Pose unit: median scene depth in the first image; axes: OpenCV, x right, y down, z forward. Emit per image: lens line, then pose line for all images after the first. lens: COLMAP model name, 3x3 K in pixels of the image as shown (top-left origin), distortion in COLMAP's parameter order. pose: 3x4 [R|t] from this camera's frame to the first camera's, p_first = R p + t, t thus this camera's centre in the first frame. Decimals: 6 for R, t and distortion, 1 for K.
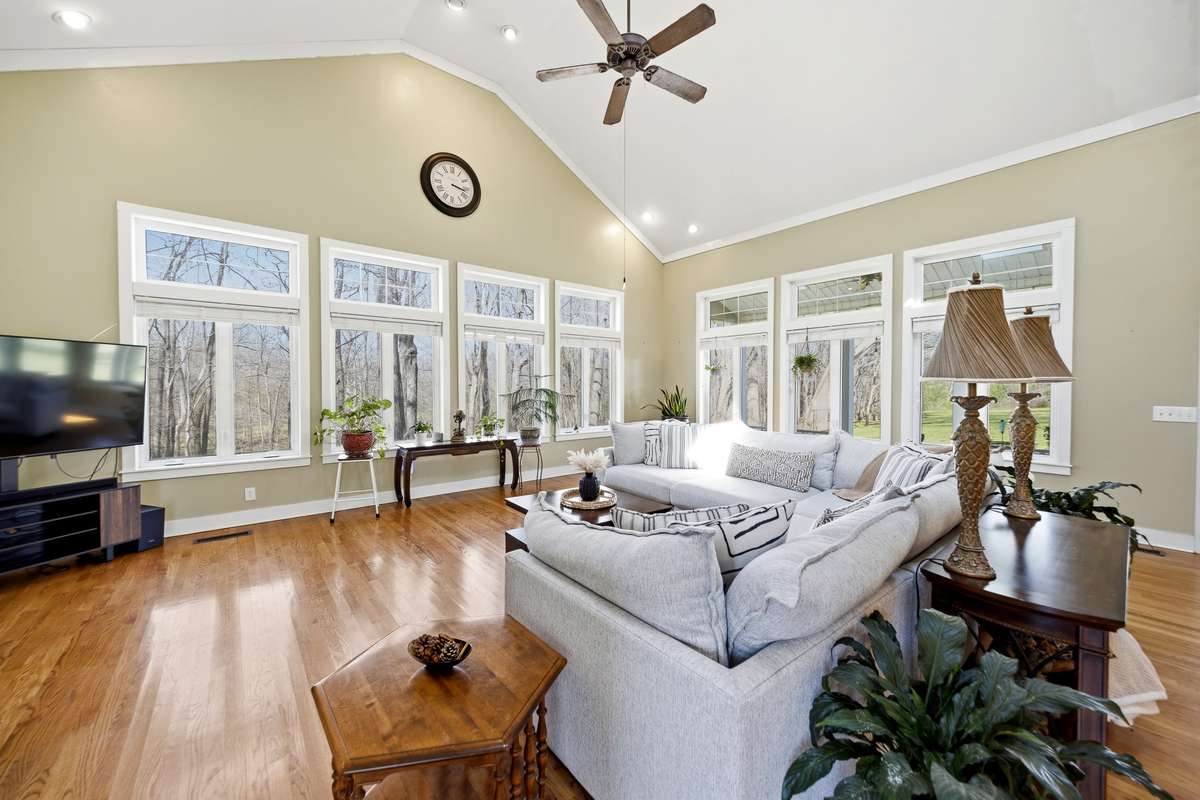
lens RADIAL K [[431.4, 0, 577.4], [0, 431.4, 393.2], [0, 0, 1]] dist [0.000101, 0.000011]
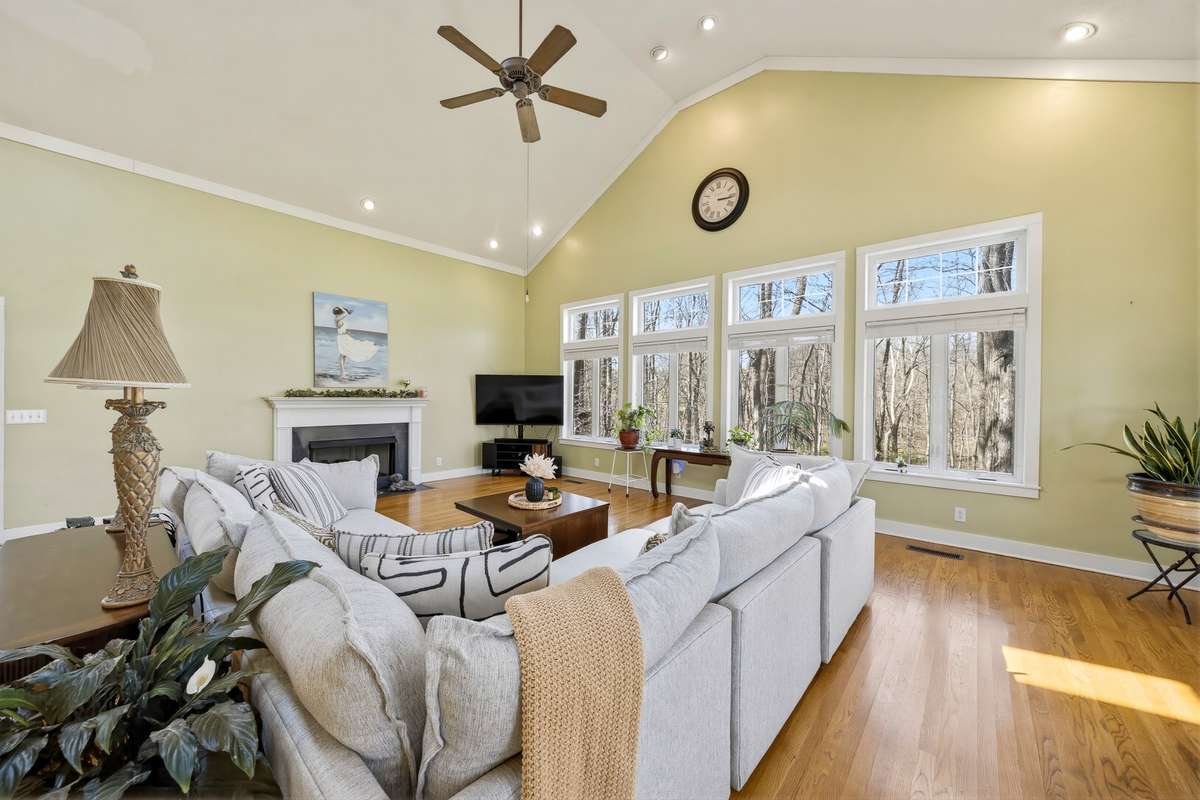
lens RADIAL K [[431.4, 0, 577.4], [0, 431.4, 393.2], [0, 0, 1]] dist [0.000101, 0.000011]
pose [[0.147199, 0.005604, -0.989091, 0.657318], [-0.034006, 0.999421, 0.000602, -0.015390], [0.988522, 0.033547, 0.147304, 0.526166]]
